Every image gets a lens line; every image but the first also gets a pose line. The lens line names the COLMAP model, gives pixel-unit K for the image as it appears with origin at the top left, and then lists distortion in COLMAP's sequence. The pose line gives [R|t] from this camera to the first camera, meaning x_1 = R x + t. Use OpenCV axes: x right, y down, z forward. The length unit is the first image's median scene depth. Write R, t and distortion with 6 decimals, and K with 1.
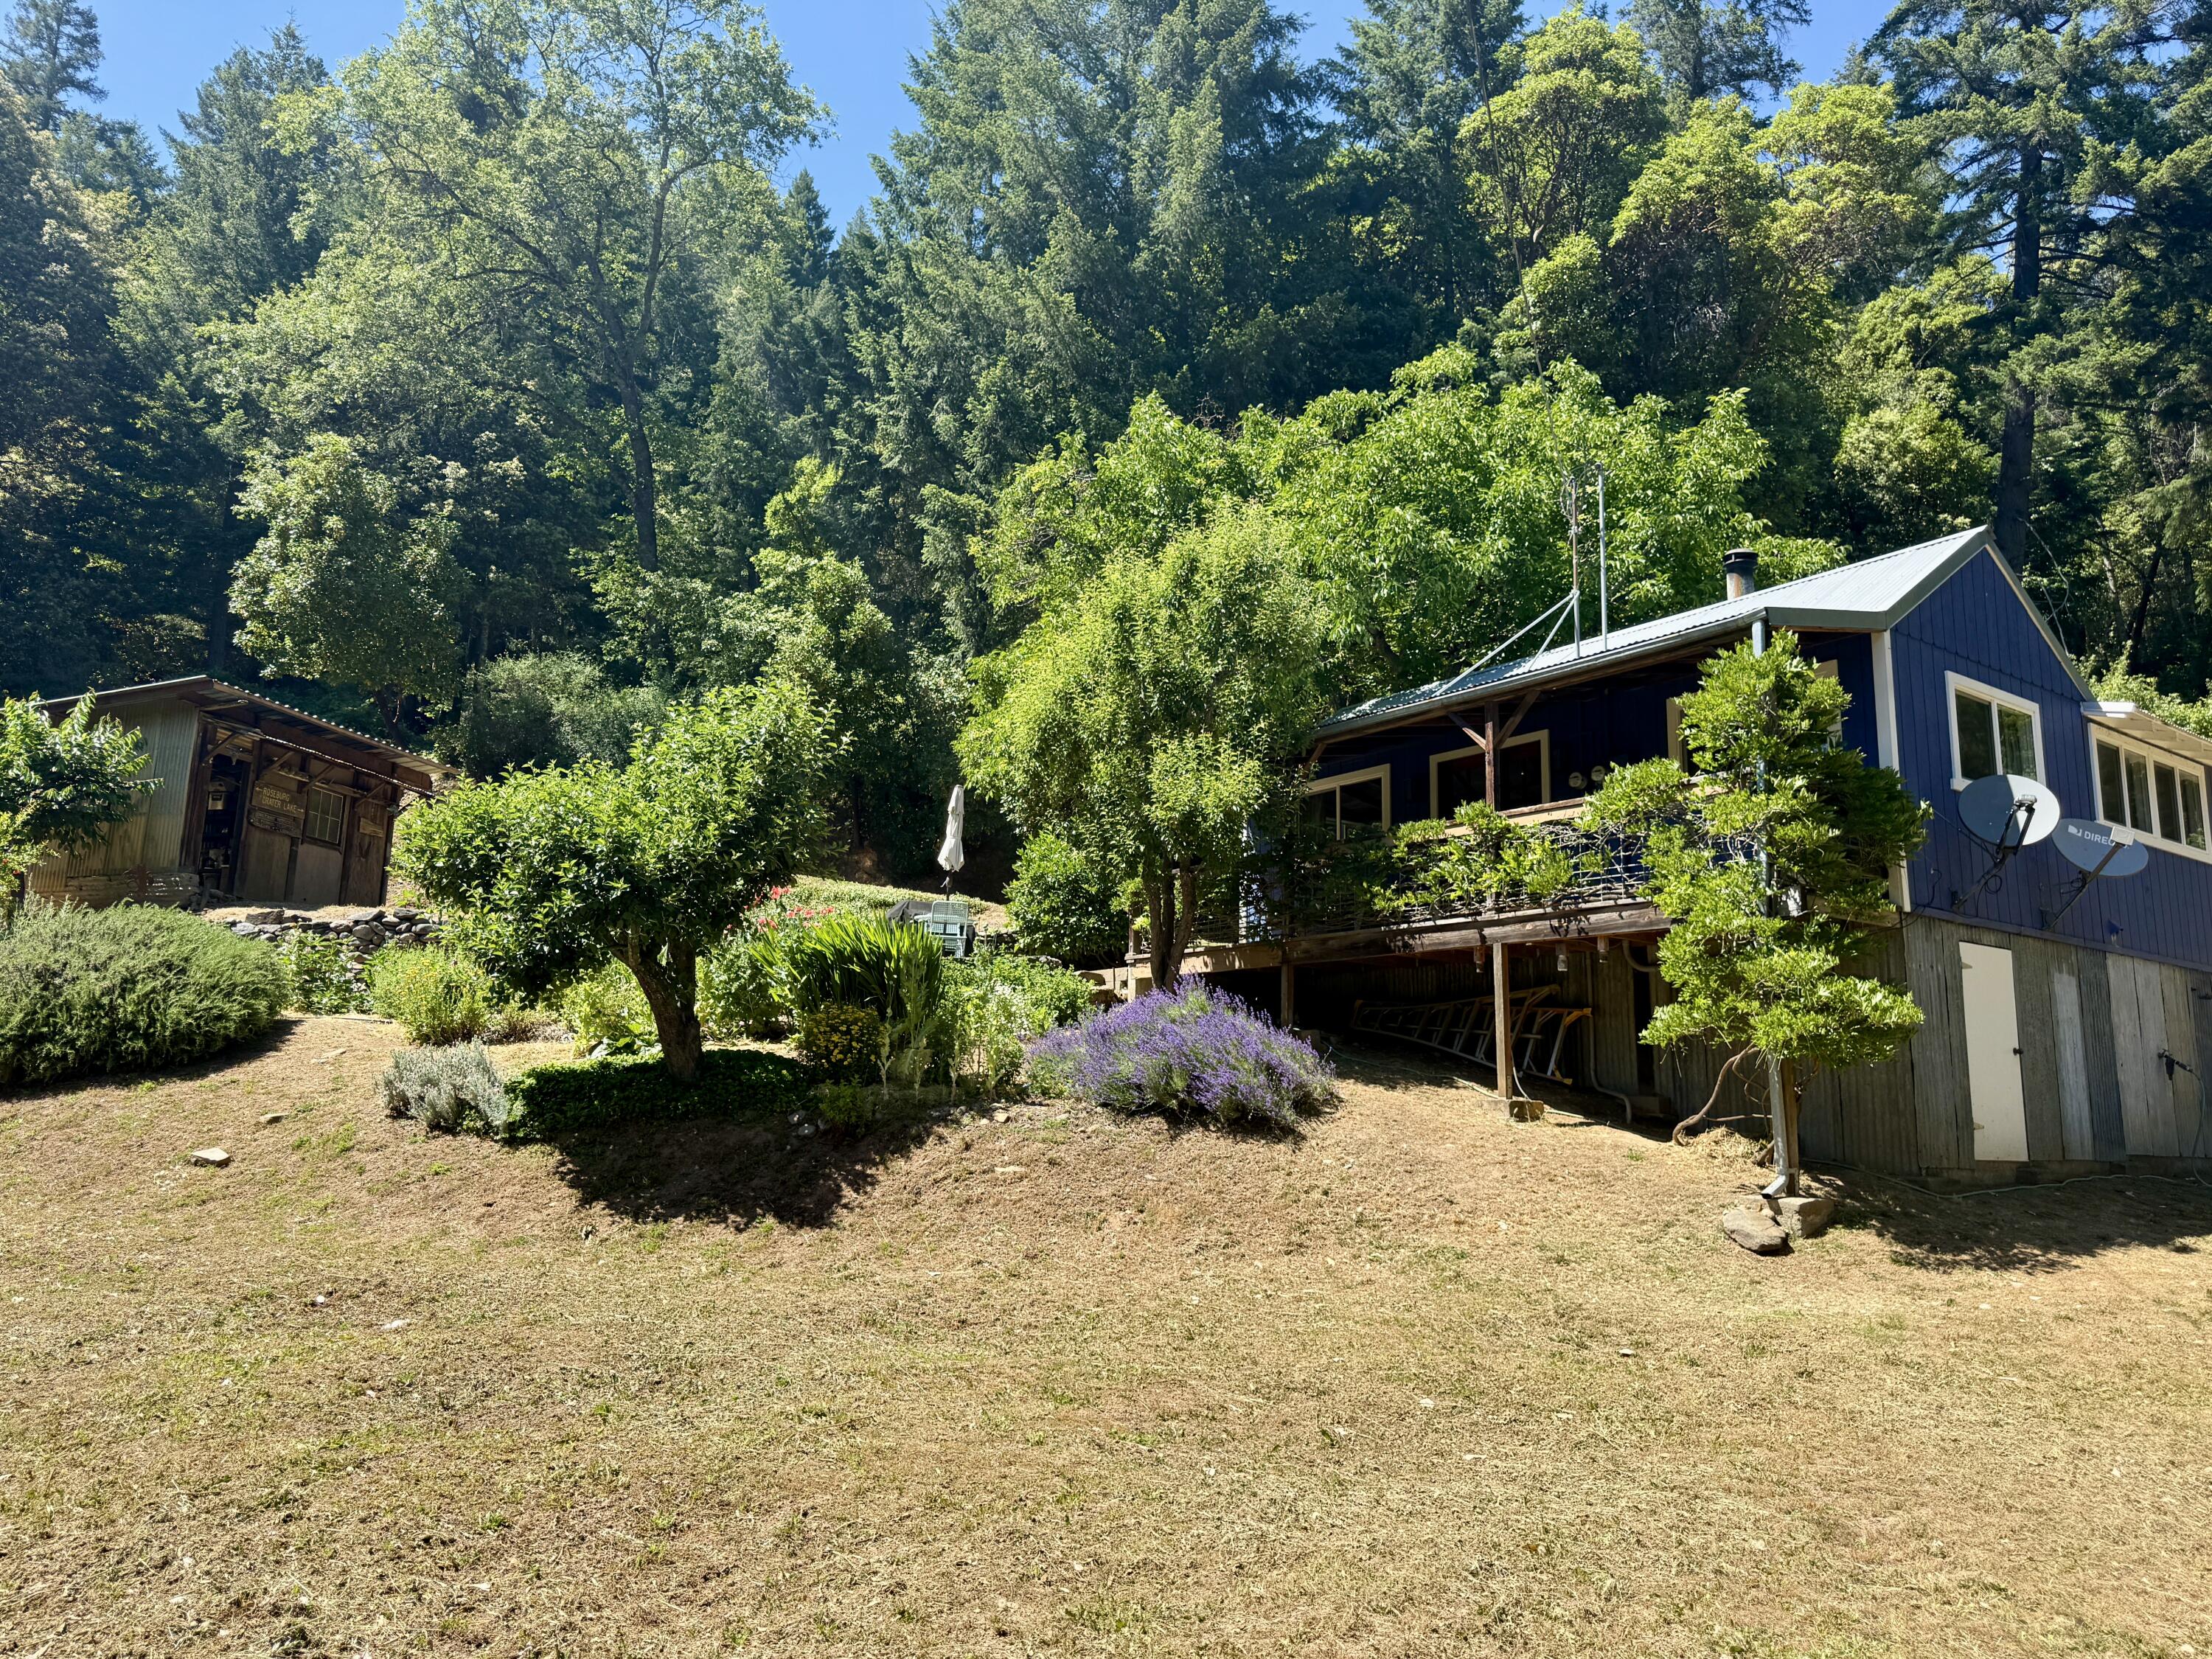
lens RADIAL K [[1552.0, 0, 1065.4], [0, 1552.0, 831.0], [0, 0, 1]] dist [0.052261, -0.065173]
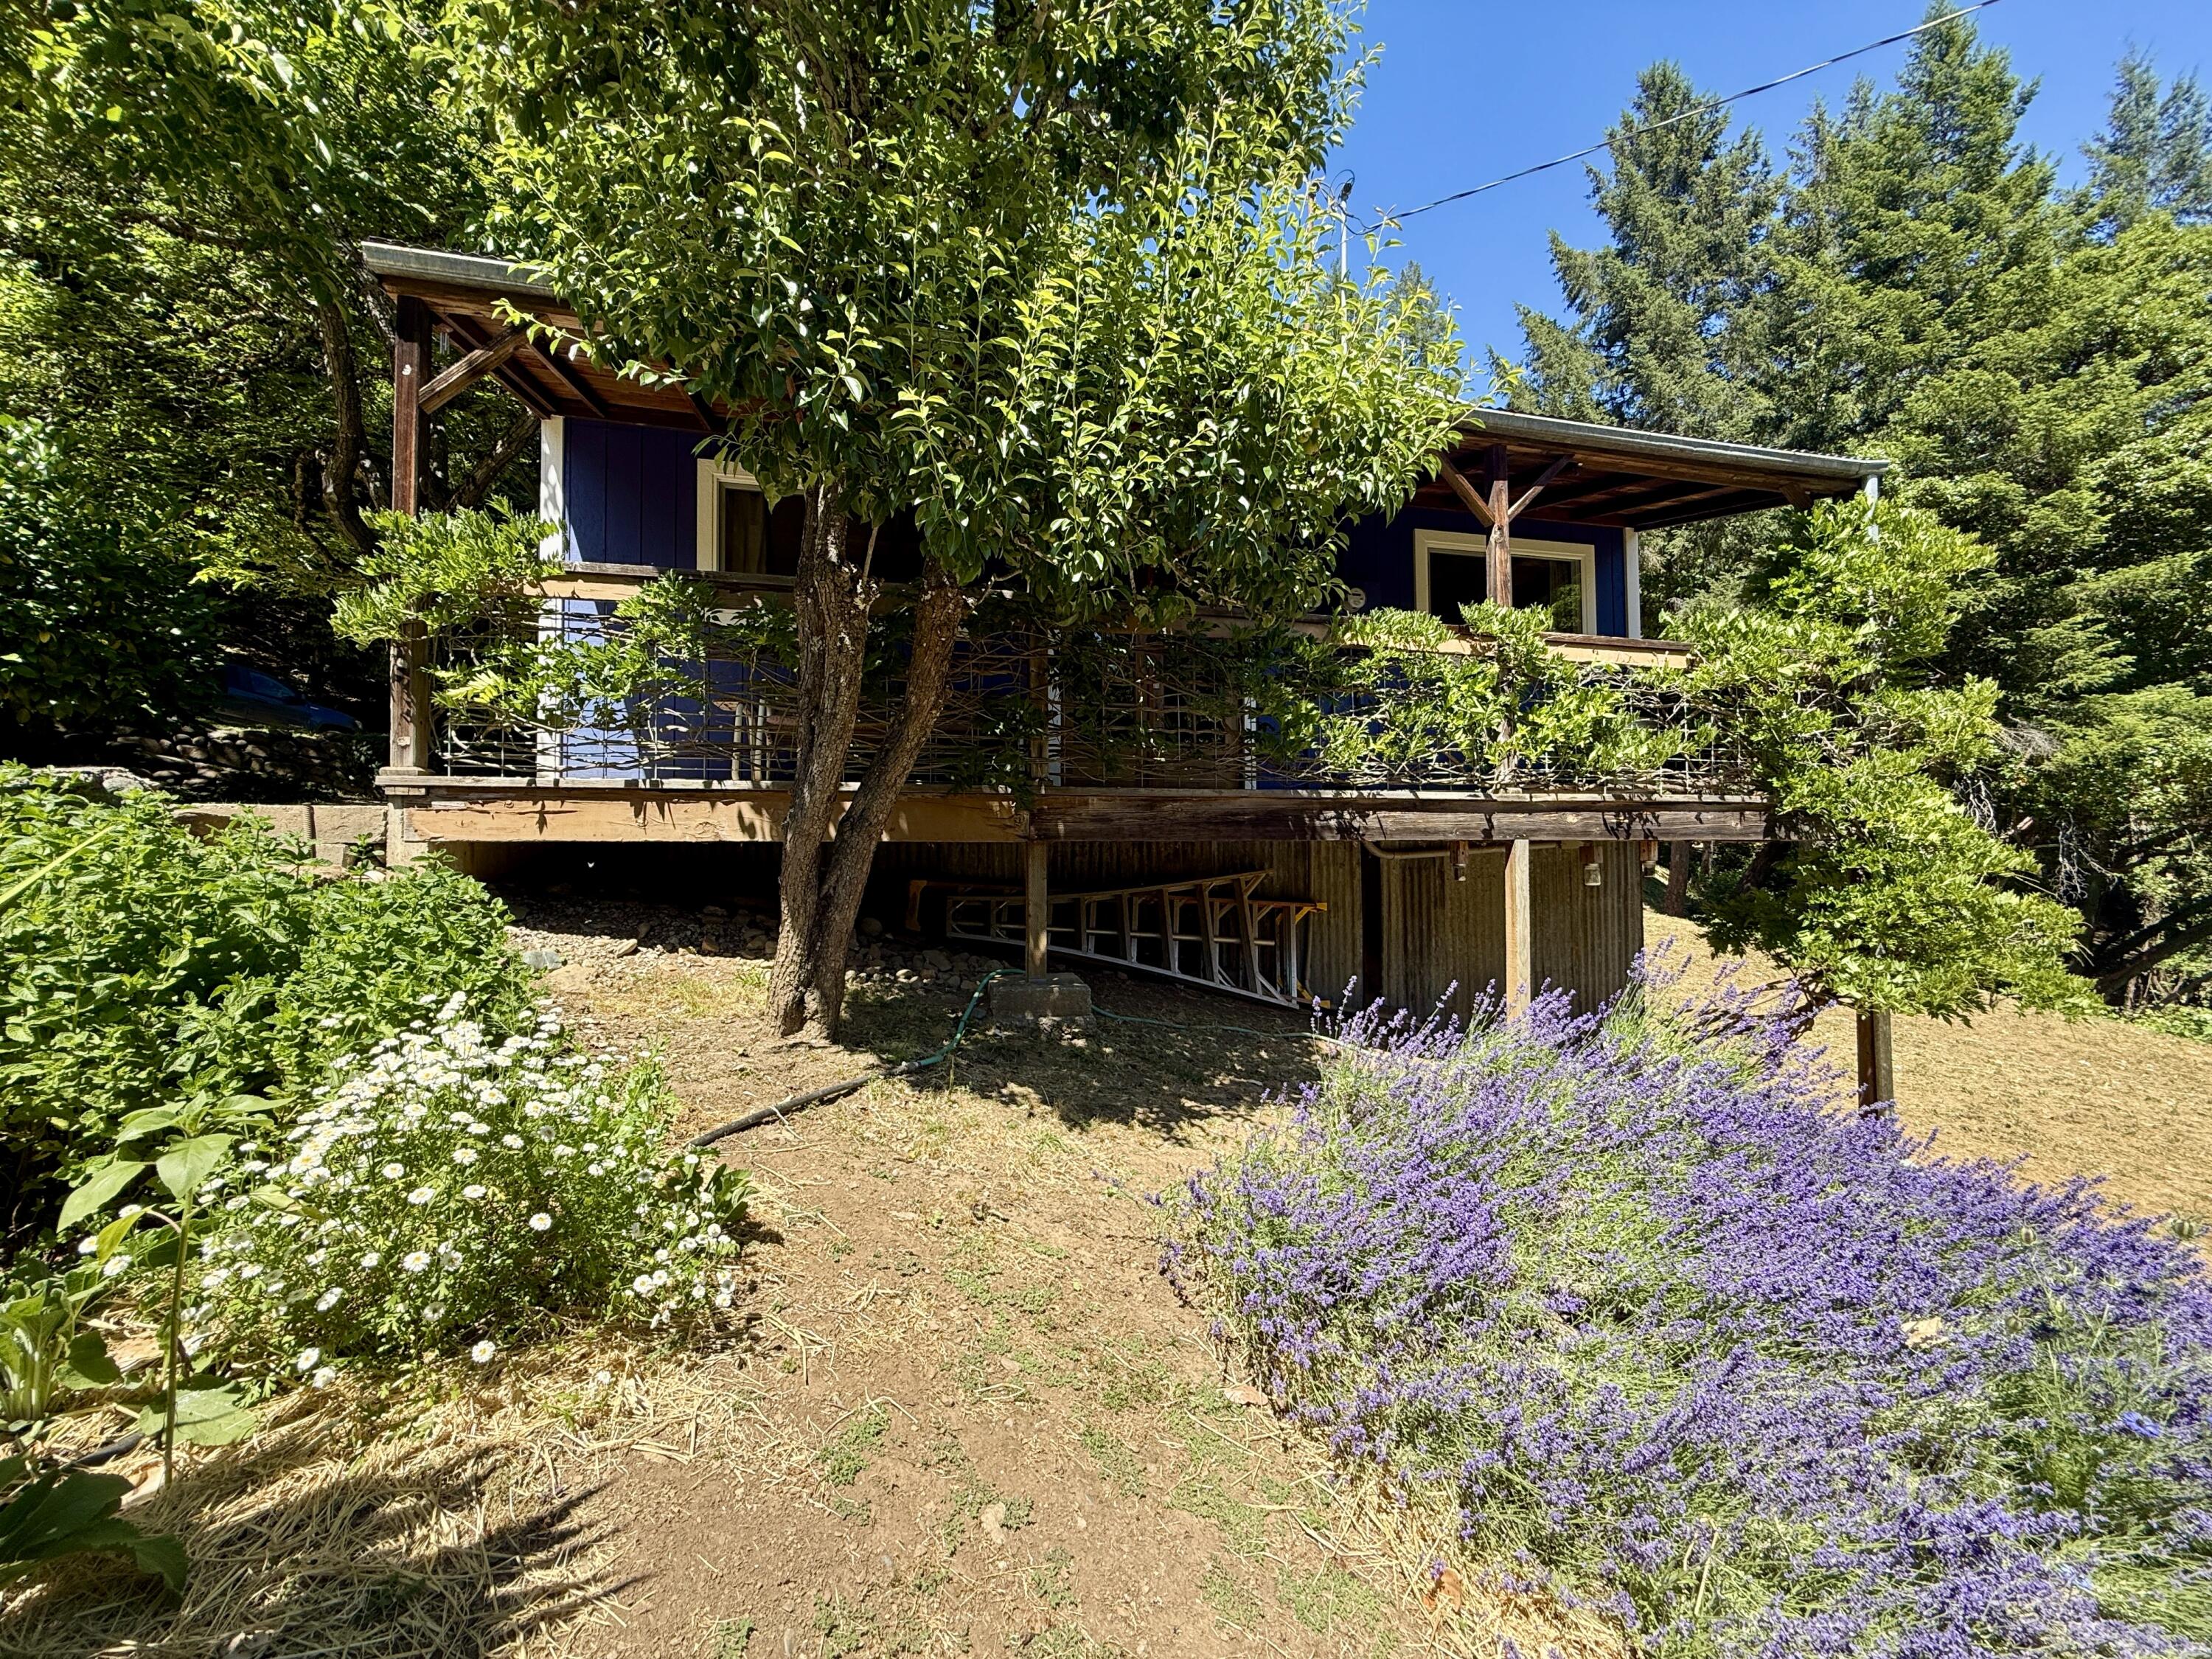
lens RADIAL K [[884.5, 0, 1108.6], [0, 884.5, 825.7], [0, 0, 1]] dist [-0.000059, -0.000066]
pose [[0.356930, -0.003874, 0.934123, -0.112578], [-0.160376, 0.984889, 0.065364, 0.066775], [-0.920261, -0.173141, 0.350915, 0.981191]]
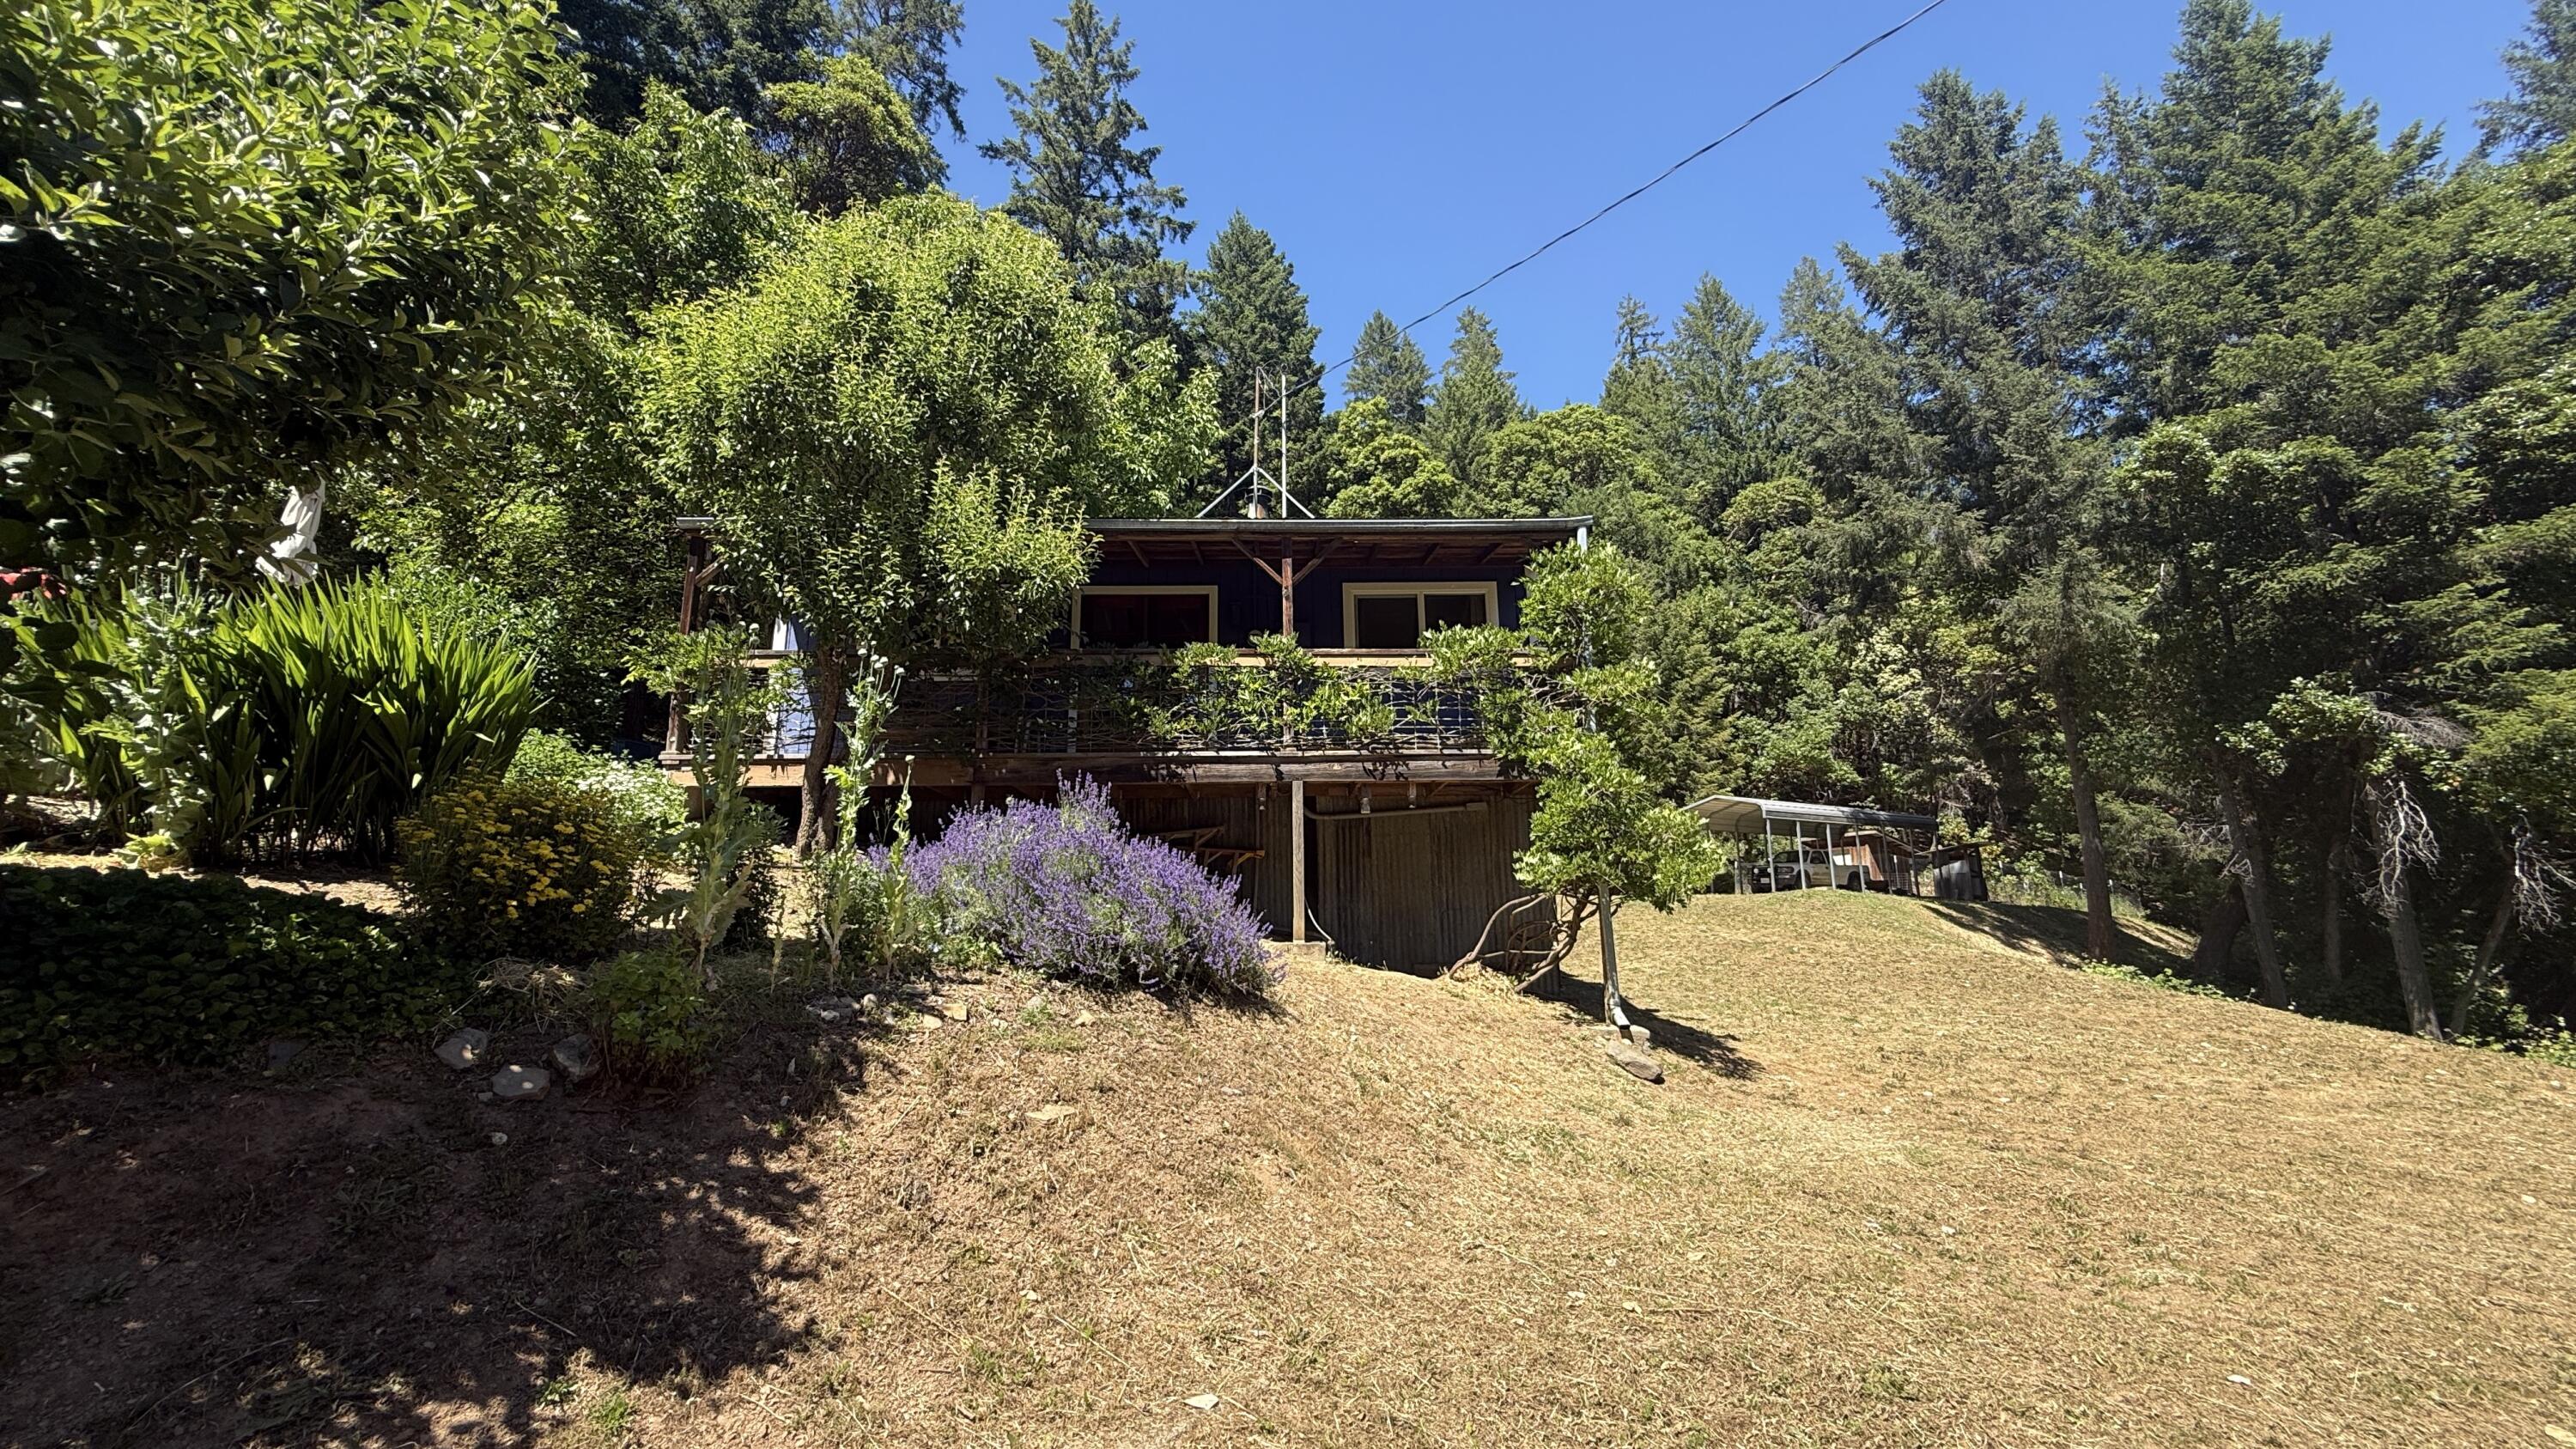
lens RADIAL K [[1037.7, 0, 1300.5], [0, 1037.7, 724.5], [0, 0, 1]] dist [0.000914, 0.000032]
pose [[0.564272, 0.139893, 0.813651, -0.242227], [-0.127619, 0.988474, -0.081446, 0.085667], [-0.815666, -0.057879, 0.575621, 0.598274]]
